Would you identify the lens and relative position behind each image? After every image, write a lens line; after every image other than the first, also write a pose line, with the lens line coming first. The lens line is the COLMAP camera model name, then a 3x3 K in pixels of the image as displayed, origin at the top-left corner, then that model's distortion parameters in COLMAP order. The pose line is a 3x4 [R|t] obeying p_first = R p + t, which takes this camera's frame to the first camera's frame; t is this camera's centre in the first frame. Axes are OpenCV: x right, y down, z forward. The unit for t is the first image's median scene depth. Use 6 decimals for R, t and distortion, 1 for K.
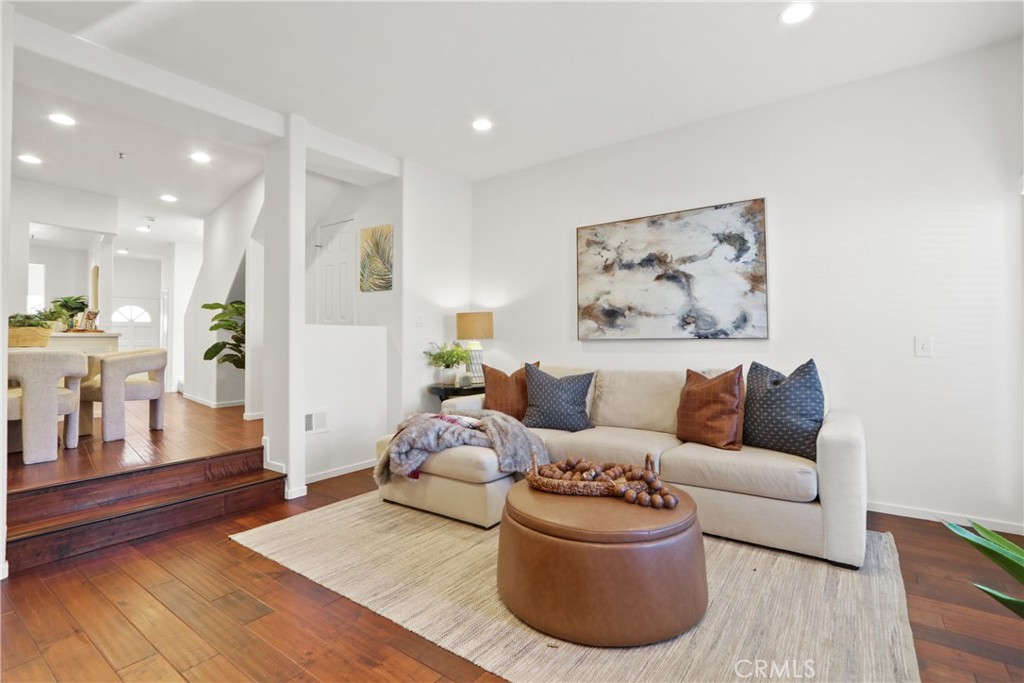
lens RADIAL K [[477.3, 0, 513.8], [0, 477.3, 337.9], [0, 0, 1]] dist [-0.011818, -0.000561]
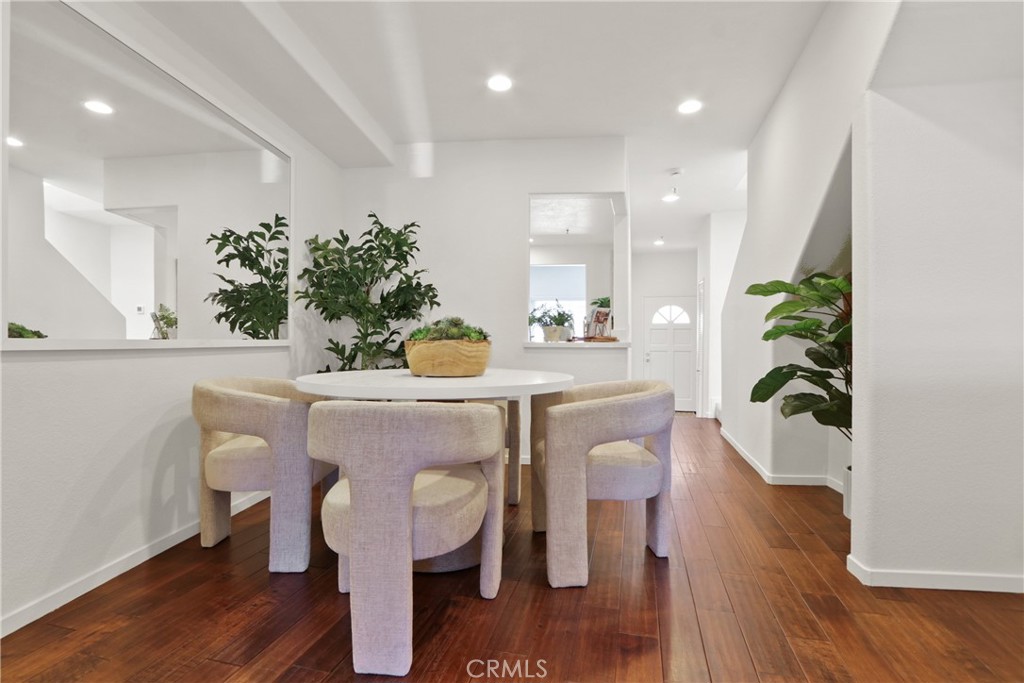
lens RADIAL K [[477.3, 0, 513.8], [0, 477.3, 337.9], [0, 0, 1]] dist [-0.011818, -0.000561]
pose [[0.511474, -0.000394, -0.859299, -0.345766], [0.004026, 0.999990, 0.001938, -0.018749], [0.859290, -0.004451, 0.511470, 0.524692]]
